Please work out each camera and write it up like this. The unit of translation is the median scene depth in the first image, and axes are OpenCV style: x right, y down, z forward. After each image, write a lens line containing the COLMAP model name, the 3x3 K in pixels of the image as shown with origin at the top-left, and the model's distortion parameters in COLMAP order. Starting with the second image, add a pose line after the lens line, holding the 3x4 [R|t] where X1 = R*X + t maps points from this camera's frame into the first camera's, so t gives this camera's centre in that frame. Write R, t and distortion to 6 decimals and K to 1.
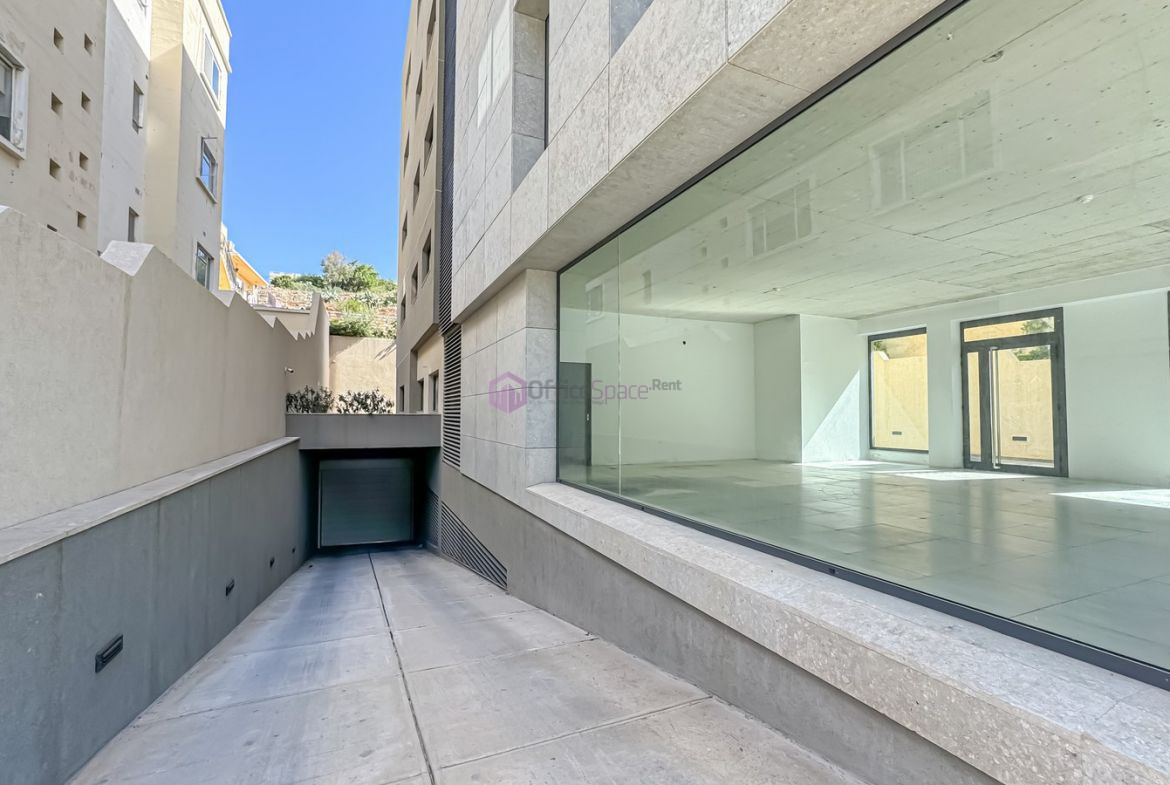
lens RADIAL K [[520.5, 0, 585.0], [0, 520.5, 392.5], [0, 0, 1]] dist [-0.041312, 0.018583]
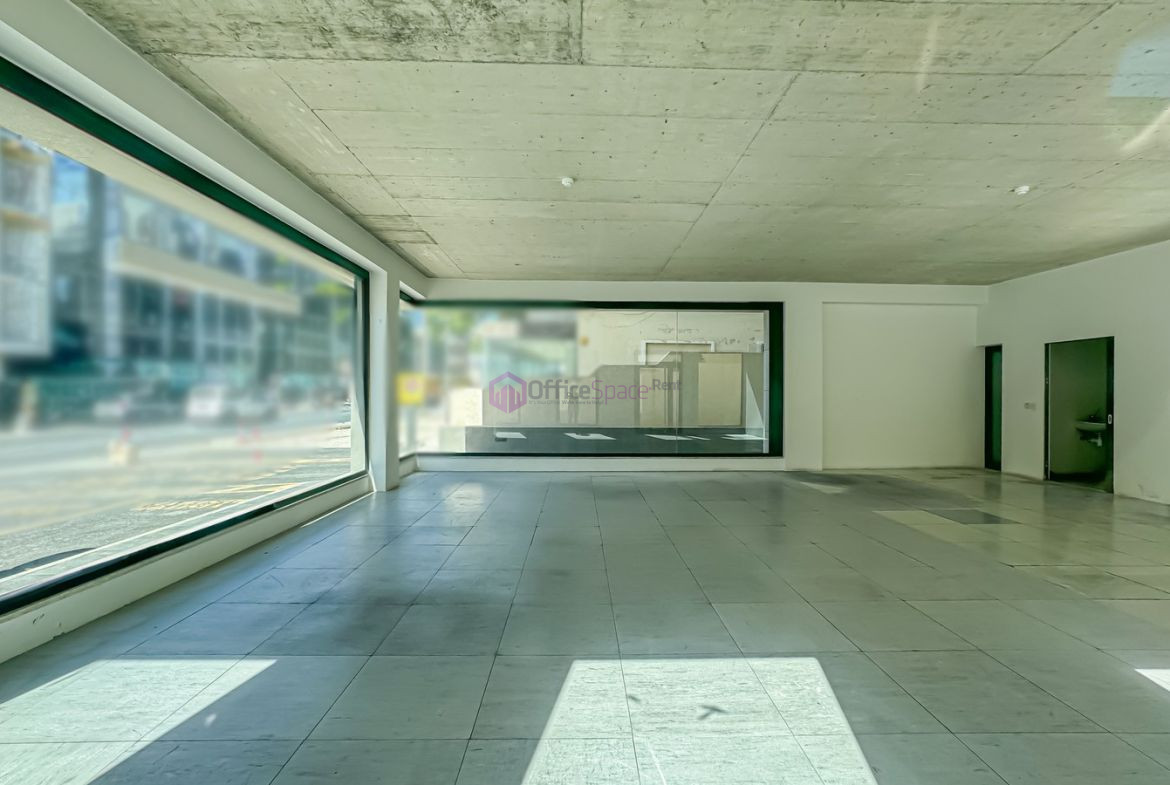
lens RADIAL K [[504.8, 0, 585.0], [0, 504.8, 392.5], [0, 0, 1]] dist [-0.035792, 0.016235]
pose [[-0.390860, -0.006654, -0.920426, 0.913045], [0.031855, 0.999277, -0.020751, 0.006167], [0.919899, -0.037431, -0.390365, 0.694679]]
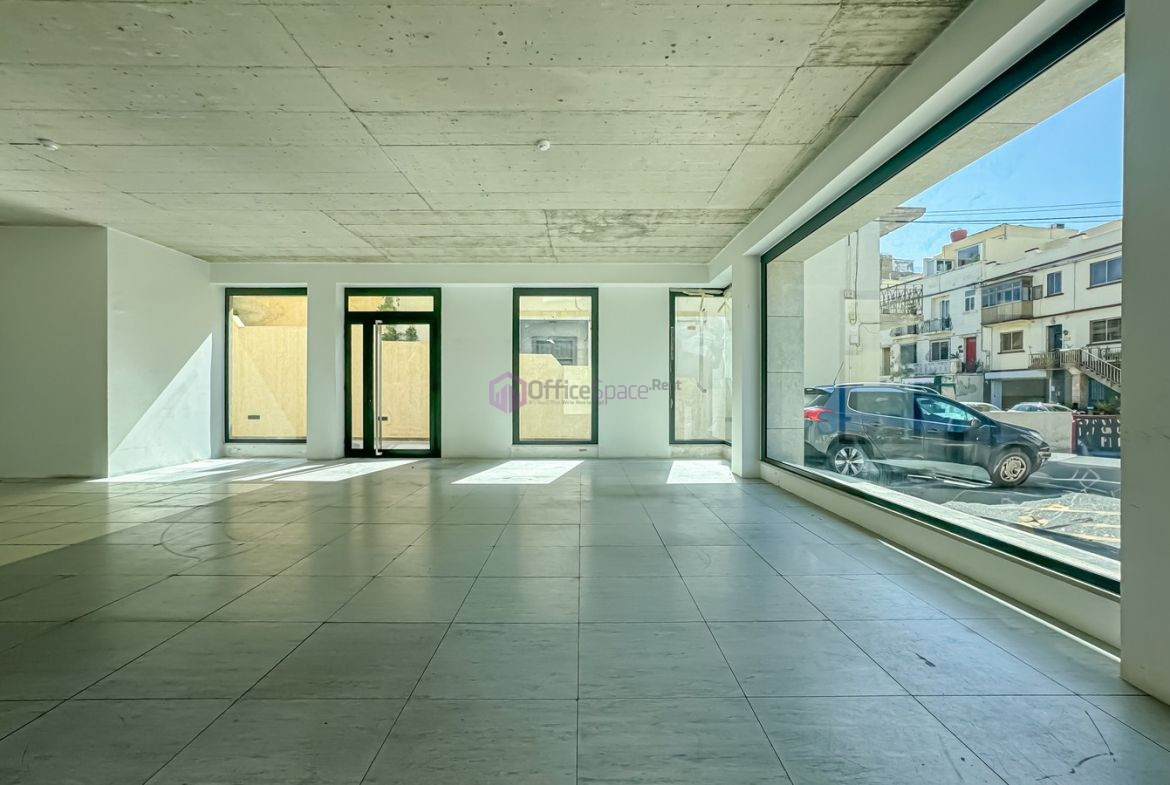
lens RADIAL K [[512.9, 0, 585.0], [0, 512.9, 392.5], [0, 0, 1]] dist [-0.034855, 0.018610]
pose [[0.400513, -0.002738, 0.916287, 0.118269], [-0.037366, 0.999115, 0.019318, 0.006638], [-0.915529, -0.041975, 0.400056, 0.295067]]
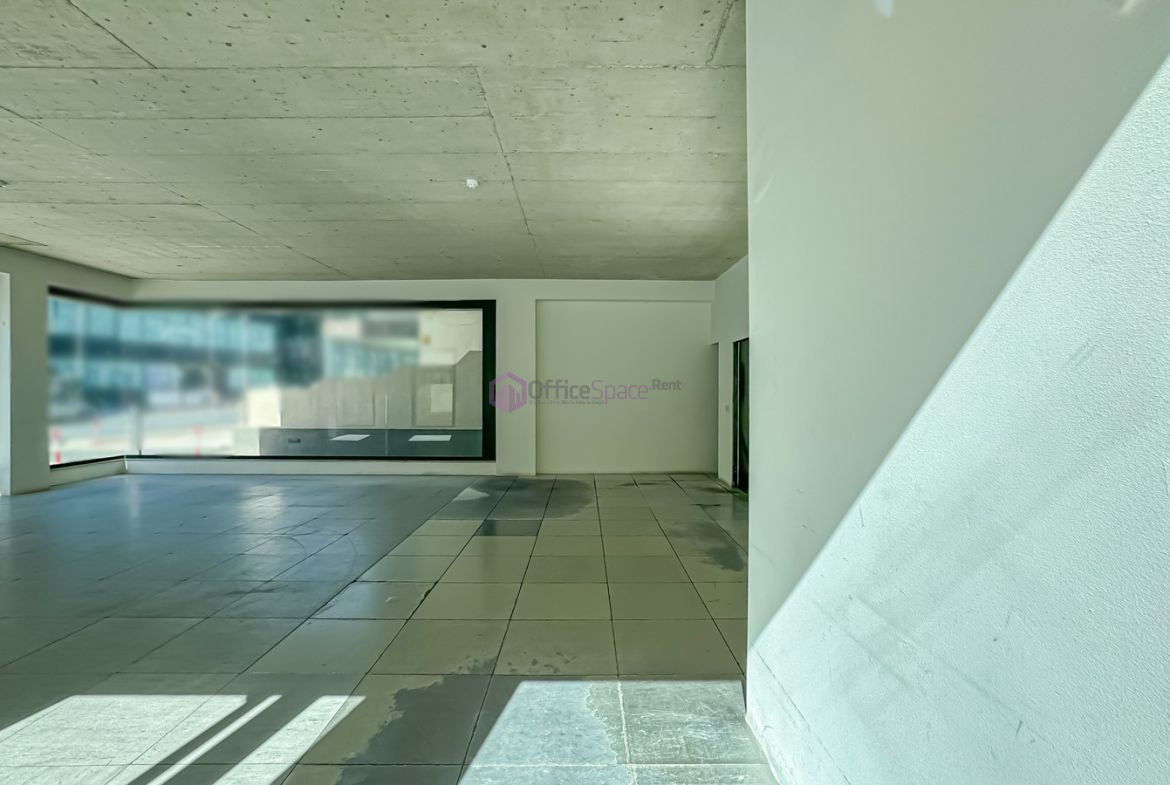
lens RADIAL K [[520.5, 0, 585.0], [0, 520.5, 392.5], [0, 0, 1]] dist [-0.041312, 0.018583]
pose [[-0.402527, -0.001654, -0.915407, 0.705883], [0.033485, 0.999302, -0.016530, 0.015663], [0.914796, -0.037307, -0.402190, 1.162451]]
